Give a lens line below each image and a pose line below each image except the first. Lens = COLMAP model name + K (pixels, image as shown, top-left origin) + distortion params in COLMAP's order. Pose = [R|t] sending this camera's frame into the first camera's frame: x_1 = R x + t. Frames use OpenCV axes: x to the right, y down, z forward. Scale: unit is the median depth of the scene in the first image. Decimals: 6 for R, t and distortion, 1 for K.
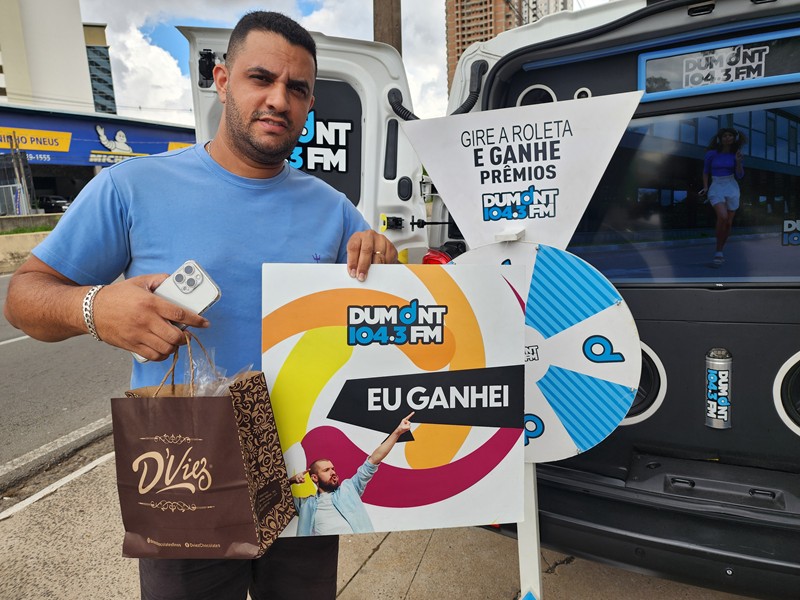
lens RADIAL K [[539.2, 0, 408.5], [0, 539.2, 299.5], [0, 0, 1]] dist [0.064018, -0.062172]
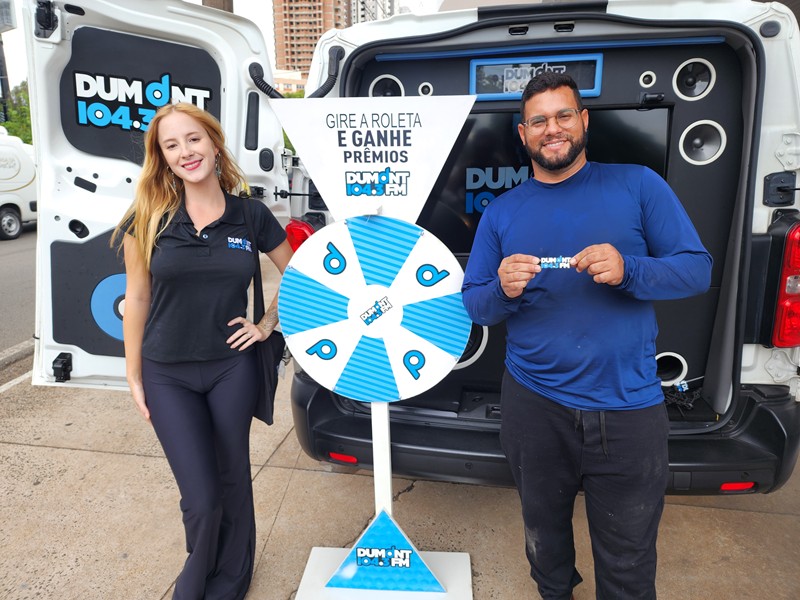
lens RADIAL K [[539.2, 0, 405.2], [0, 539.2, 299.9], [0, 0, 1]] dist [0.064018, -0.062172]
pose [[0.954521, -0.016194, 0.297705, -0.087223], [-0.000562, 0.998424, 0.056110, 0.009716], [-0.298145, -0.053726, 0.953008, -0.134571]]
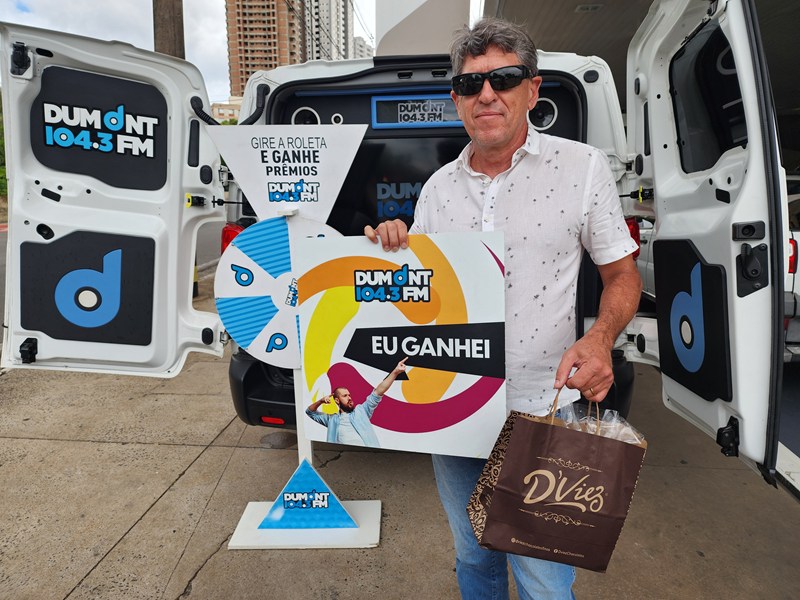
lens RADIAL K [[539.2, 0, 398.9], [0, 539.2, 302.5], [0, 0, 1]] dist [0.064018, -0.062172]
pose [[0.933277, -0.017495, 0.358732, -0.061657], [0.012402, 0.999787, 0.016493, 0.105045], [-0.358944, -0.010944, 0.933295, -0.477013]]
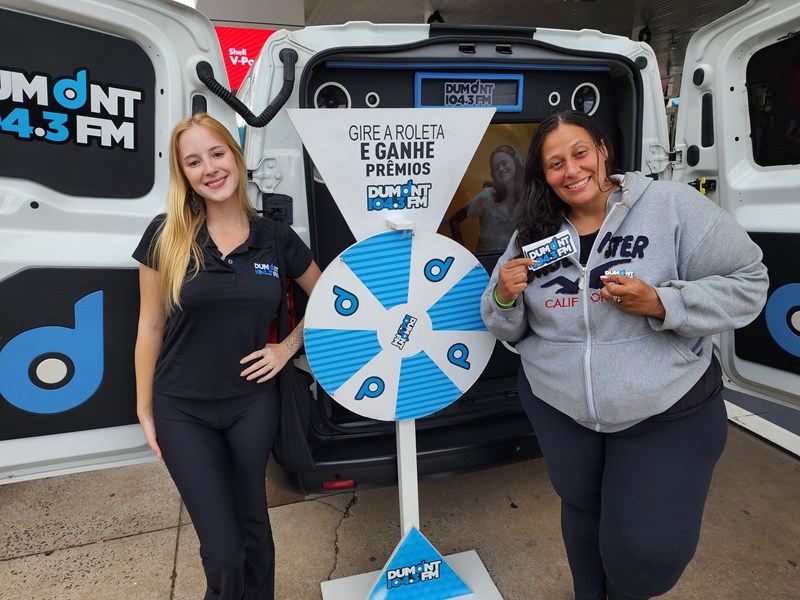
lens RADIAL K [[539.2, 0, 395.7], [0, 539.2, 303.8], [0, 0, 1]] dist [0.064018, -0.062172]
pose [[0.725596, -0.130285, 0.675675, -0.589931], [0.096333, 0.991476, 0.087728, -0.052305], [-0.681345, 0.001434, 0.731961, 0.182076]]
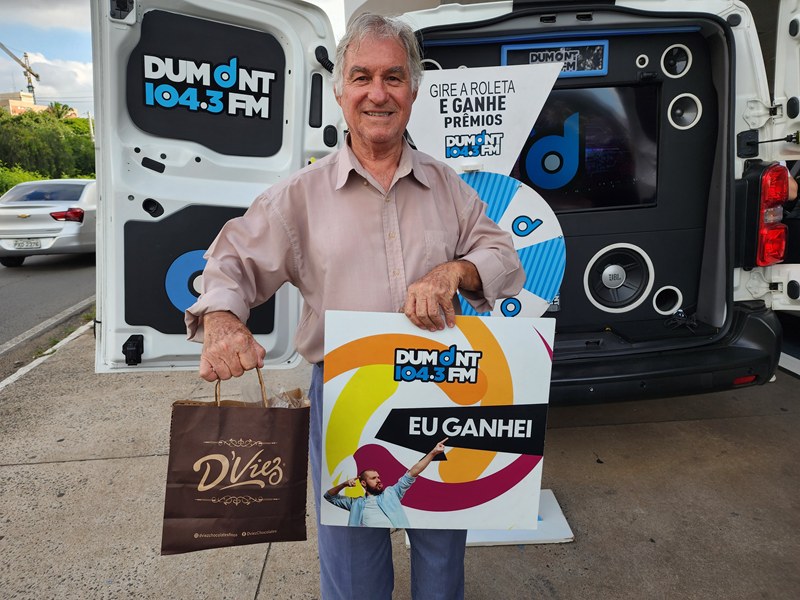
lens RADIAL K [[539.2, 0, 394.4], [0, 539.2, 294.2], [0, 0, 1]] dist [0.064018, -0.062172]
pose [[0.872754, -0.080941, 0.481403, -0.619570], [0.079581, 0.996557, 0.023281, 0.137562], [-0.481630, 0.017992, 0.876190, -0.044924]]
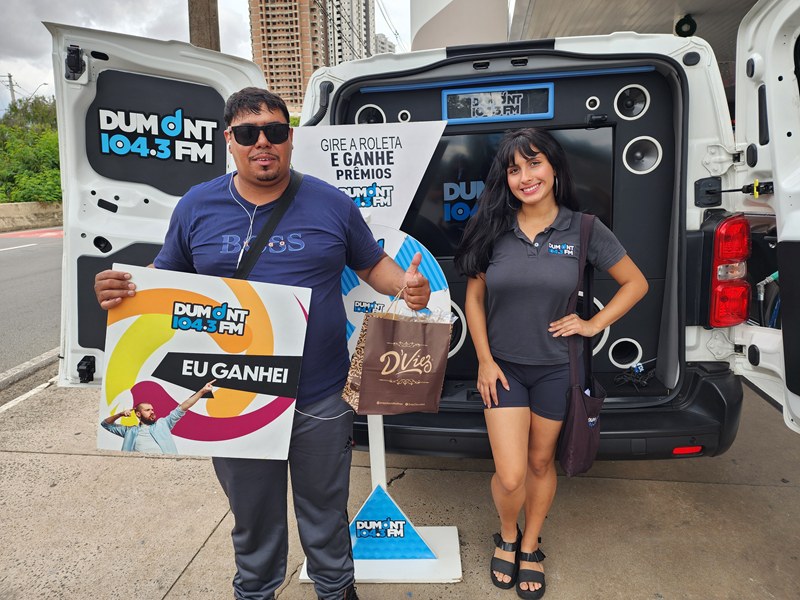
lens RADIAL K [[539.2, 0, 398.7], [0, 539.2, 295.2], [0, 0, 1]] dist [0.064018, -0.062172]
pose [[0.948454, -0.032094, 0.315285, -0.151778], [0.030223, 0.999485, 0.010822, 0.060509], [-0.315469, -0.000736, 0.948935, -0.310091]]
